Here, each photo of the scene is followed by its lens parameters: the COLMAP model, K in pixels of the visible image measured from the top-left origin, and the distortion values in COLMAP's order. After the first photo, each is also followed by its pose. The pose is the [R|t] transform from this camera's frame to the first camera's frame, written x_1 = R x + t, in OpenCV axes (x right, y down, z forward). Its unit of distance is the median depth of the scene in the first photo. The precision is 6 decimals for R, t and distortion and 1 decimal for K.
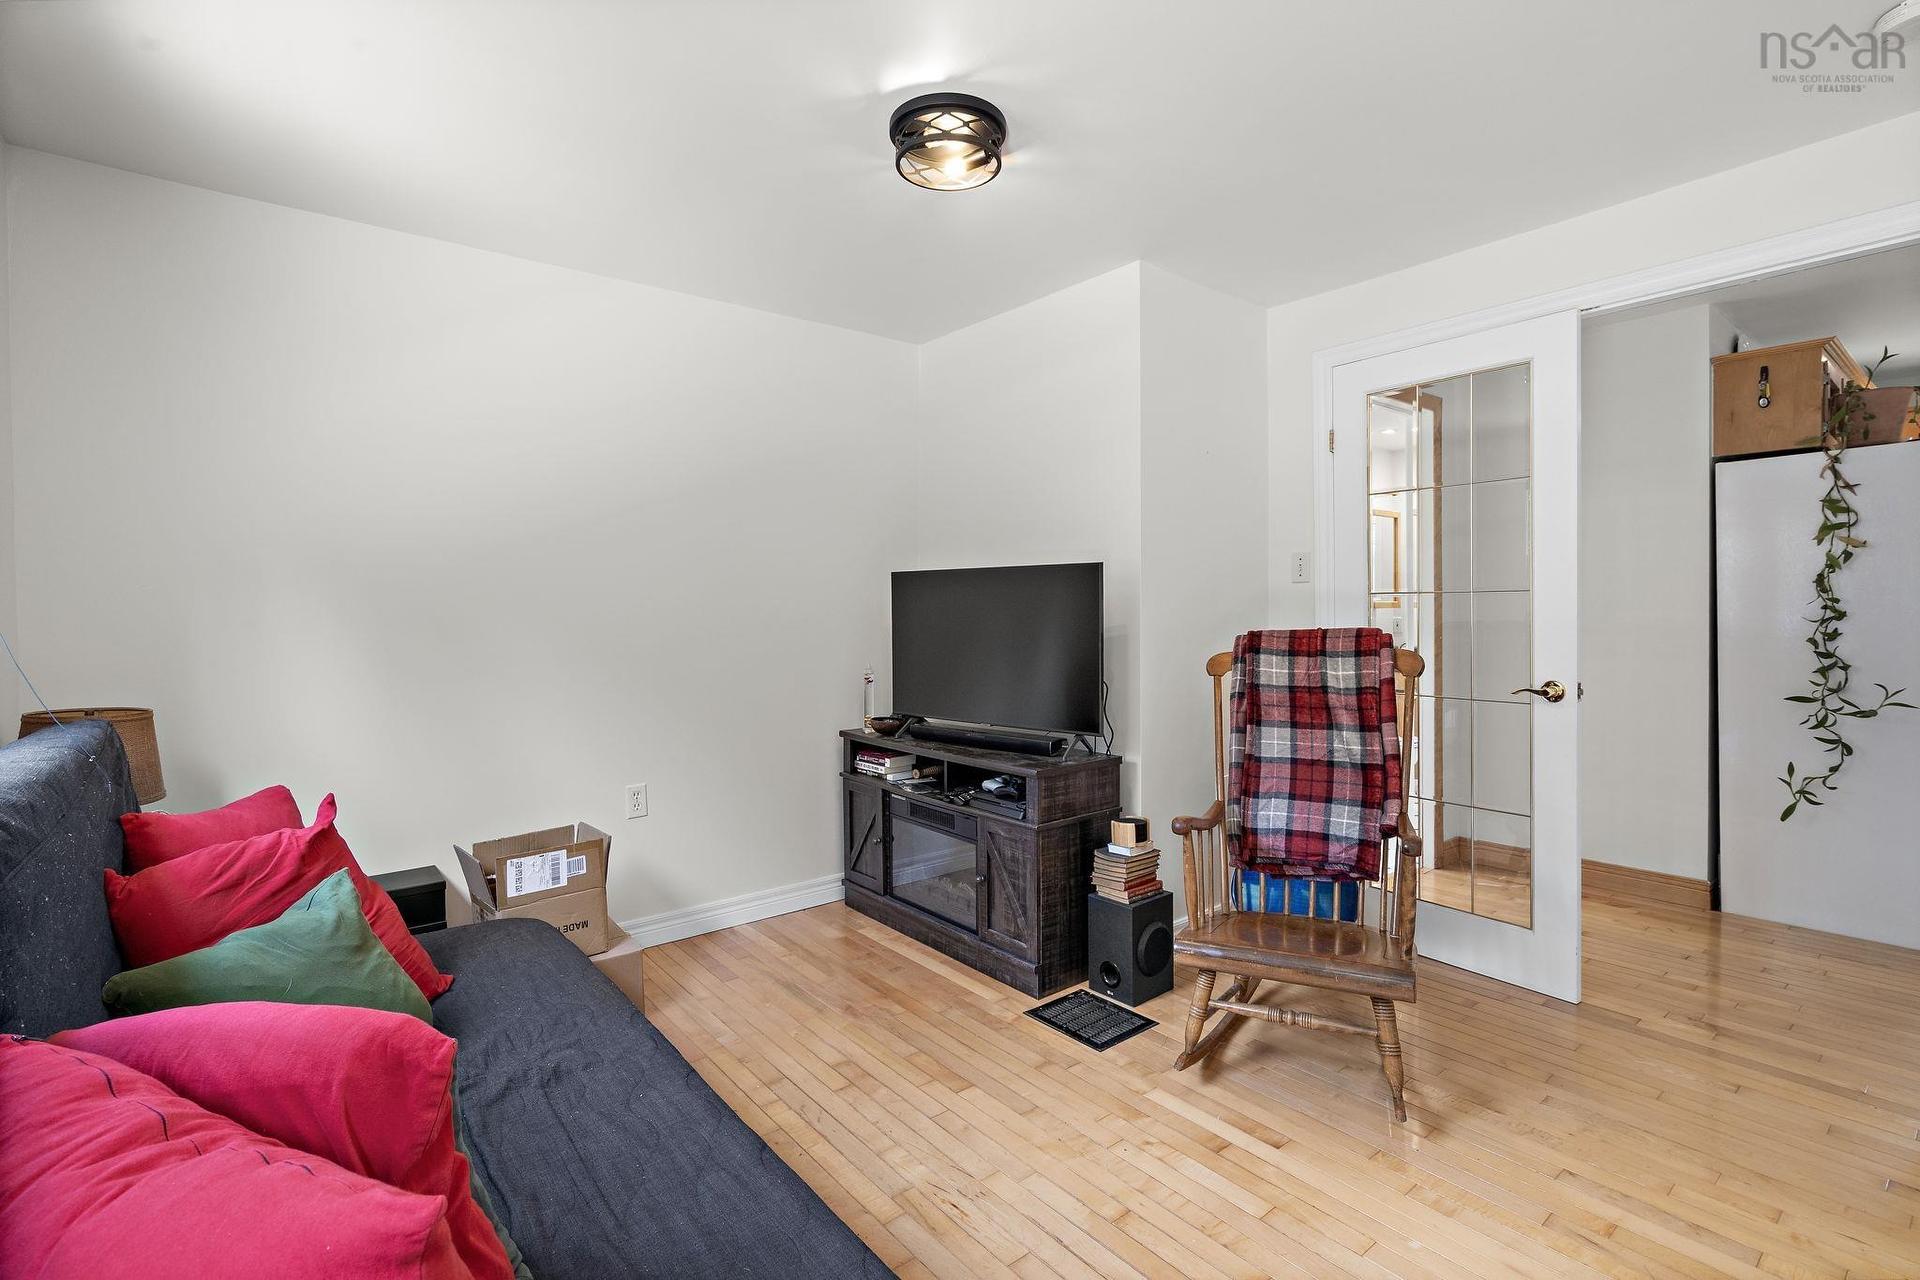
lens RADIAL K [[878.5, 0, 960.5], [0, 878.5, 626.8], [0, 0, 1]] dist [-0.006281, 0.000036]
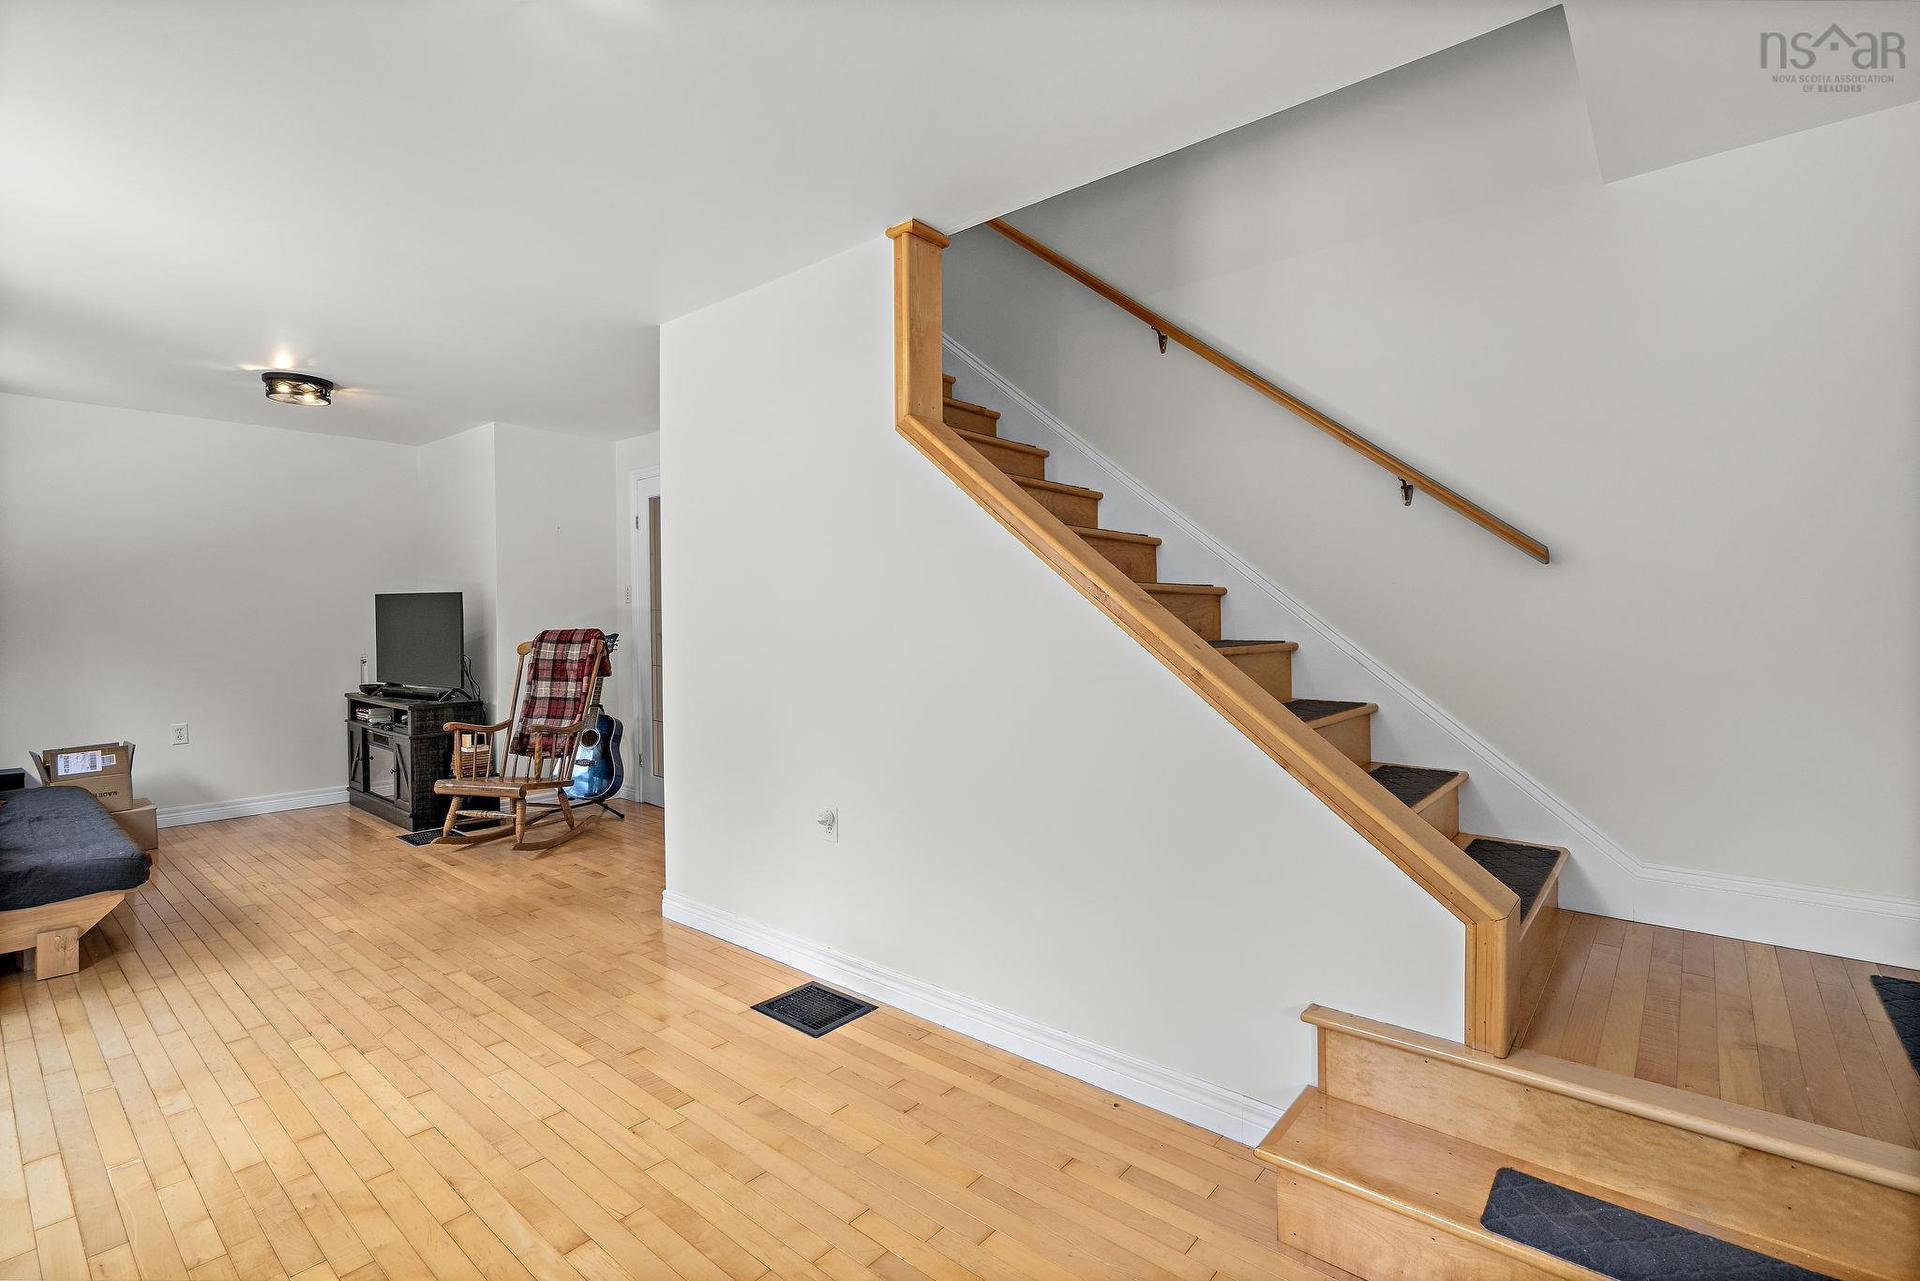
lens RADIAL K [[875.8, 0, 960.0], [0, 875.8, 640.5], [0, 0, 1]] dist [-0.000213, 0.000317]
pose [[0.982782, 0.001095, 0.184768, 0.870390], [-0.002525, 0.999969, 0.007502, 0.010131], [-0.184754, -0.007839, 0.982753, -0.996760]]
